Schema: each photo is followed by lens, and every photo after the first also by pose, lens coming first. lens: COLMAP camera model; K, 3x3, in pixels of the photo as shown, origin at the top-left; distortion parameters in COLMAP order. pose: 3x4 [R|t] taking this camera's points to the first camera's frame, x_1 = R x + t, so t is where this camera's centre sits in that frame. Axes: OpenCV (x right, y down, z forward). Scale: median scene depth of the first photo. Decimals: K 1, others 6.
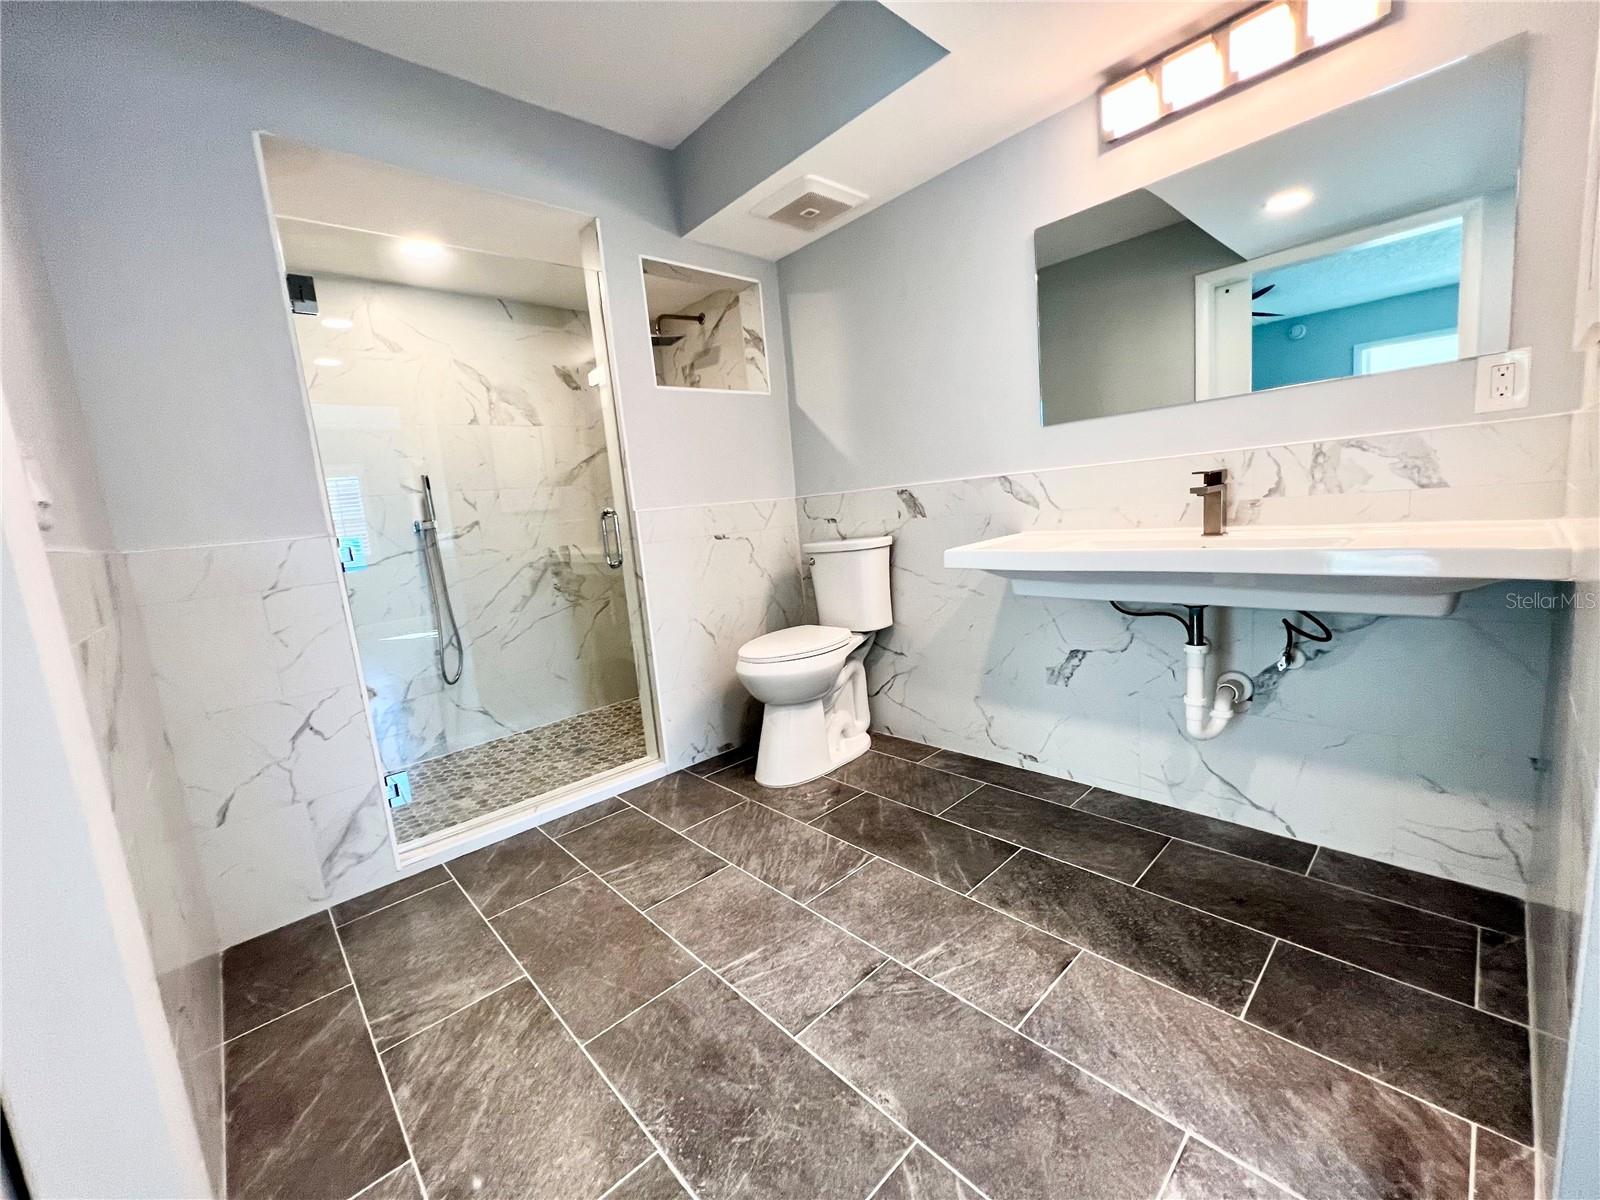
lens RADIAL K [[640.1, 0, 800.0], [0, 640.1, 600.0], [0, 0, 1]] dist [0.001055, -0.000208]
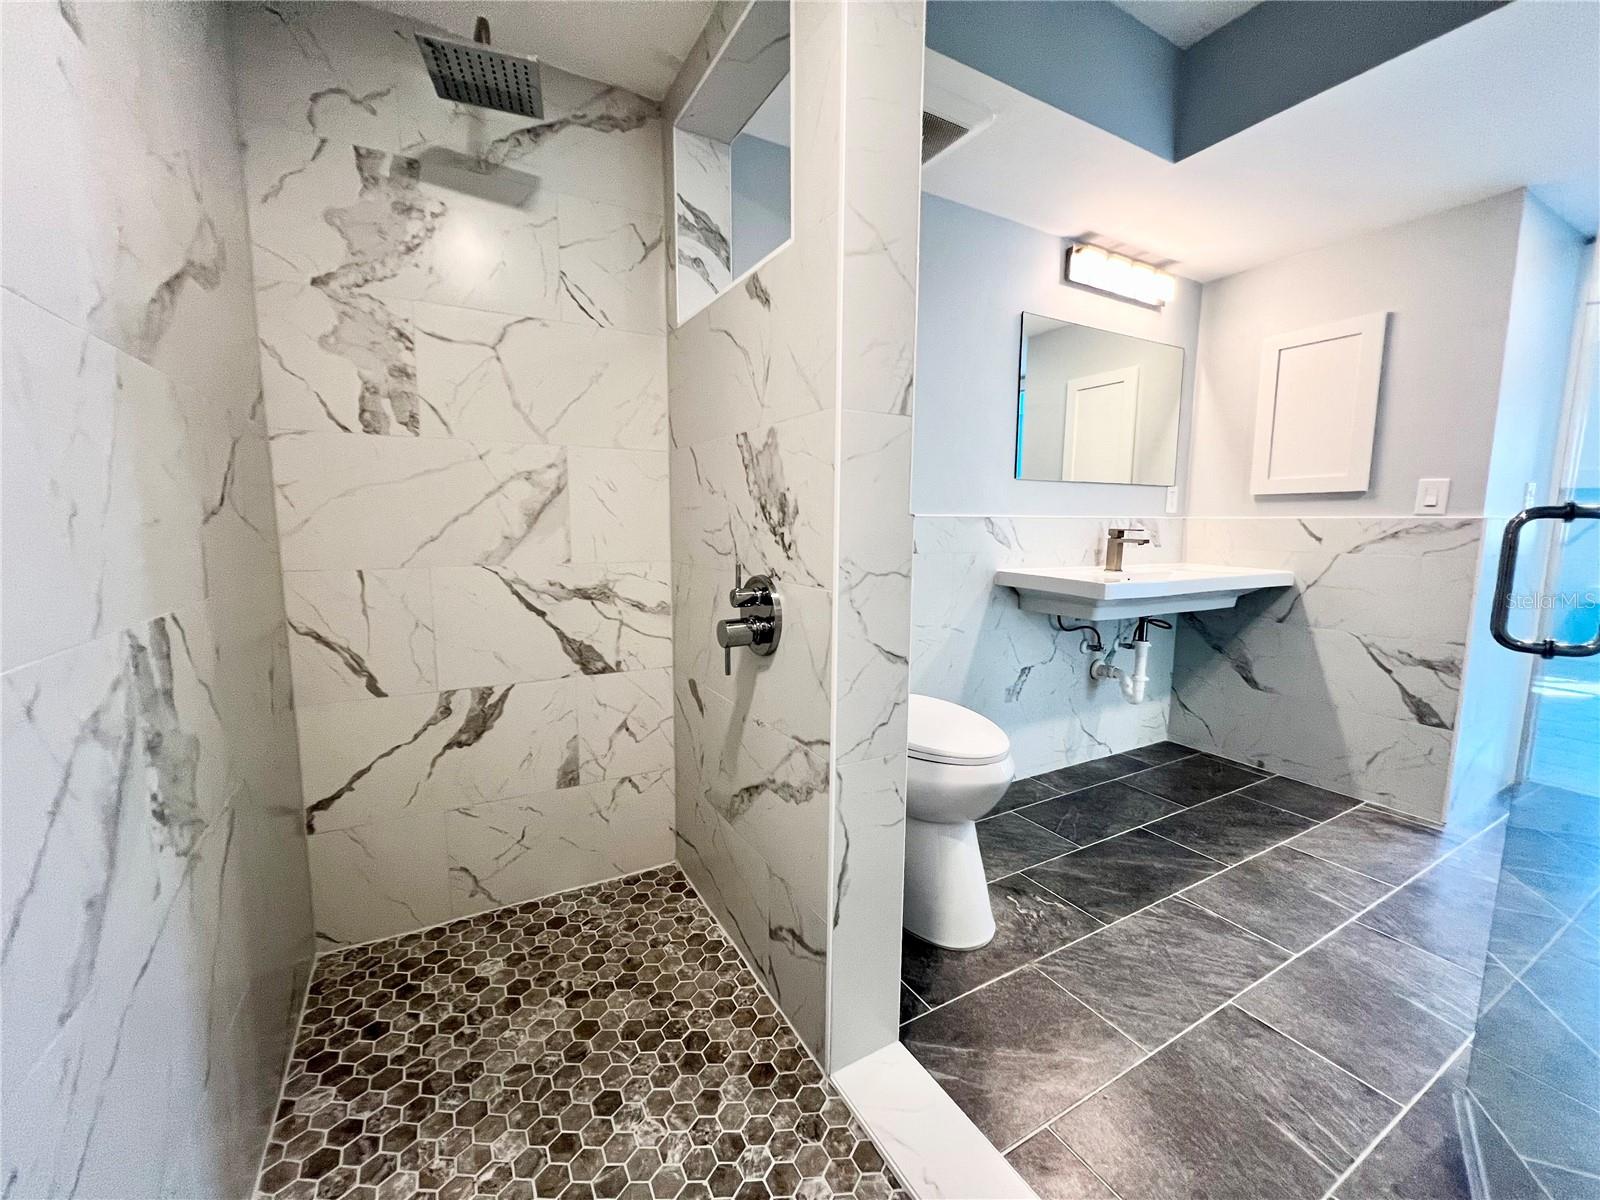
lens RADIAL K [[640.1, 0, 800.0], [0, 640.1, 600.0], [0, 0, 1]] dist [0.001055, -0.000208]
pose [[0.229607, -0.028388, 0.972869, -0.897152], [0.117702, 0.993048, 0.001198, -0.106771], [-0.966140, 0.114233, 0.231353, 1.207659]]
